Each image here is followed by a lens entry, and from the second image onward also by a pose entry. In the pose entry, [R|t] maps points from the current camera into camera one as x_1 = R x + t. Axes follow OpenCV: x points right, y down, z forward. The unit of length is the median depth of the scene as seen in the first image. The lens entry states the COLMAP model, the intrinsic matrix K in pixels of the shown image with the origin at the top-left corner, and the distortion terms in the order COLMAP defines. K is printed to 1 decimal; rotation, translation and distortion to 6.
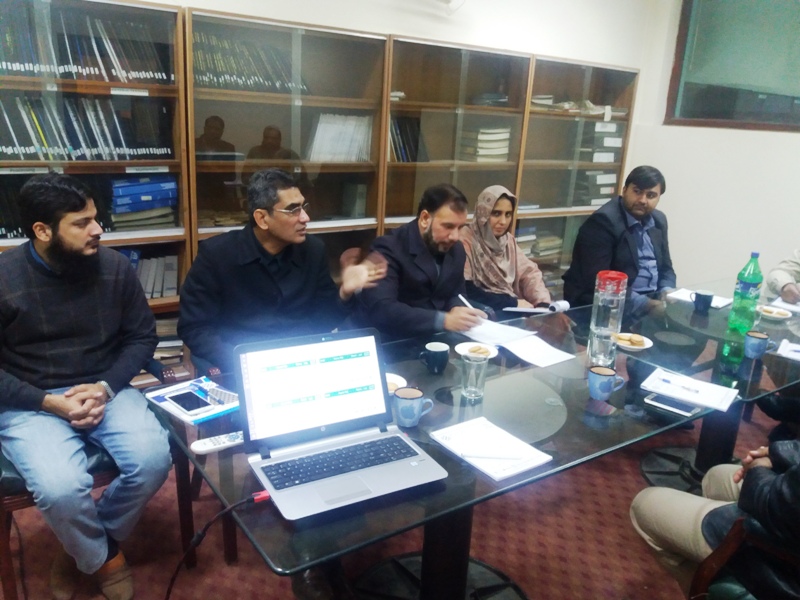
lens RADIAL K [[647.8, 0, 401.4], [0, 647.8, 301.0], [0, 0, 1]] dist [-0.015097, -0.005155]
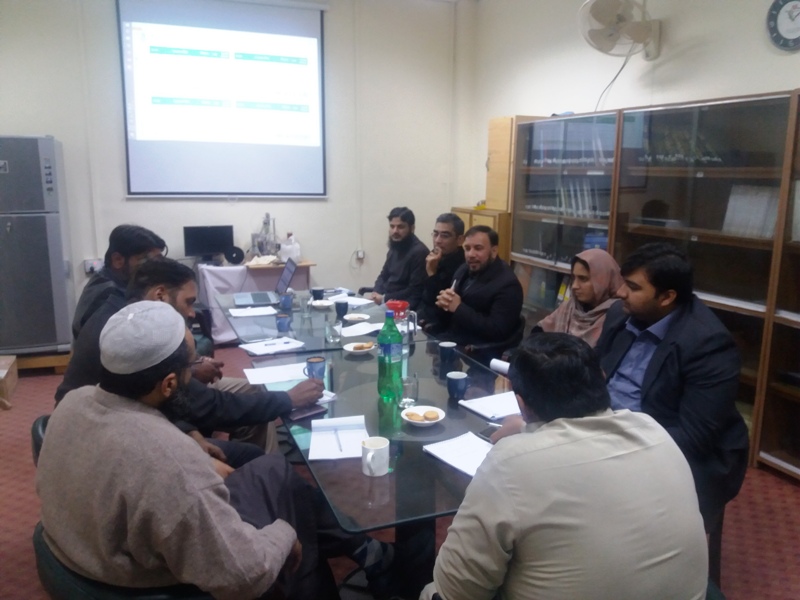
lens RADIAL K [[647.8, 0, 400.1], [0, 647.8, 298.8], [0, 0, 1]] dist [-0.015097, -0.005155]
pose [[-0.200247, 0.136499, -0.970190, 1.080036], [-0.290573, 0.937420, 0.191863, -0.201712], [0.935665, 0.320331, -0.148052, 0.861733]]
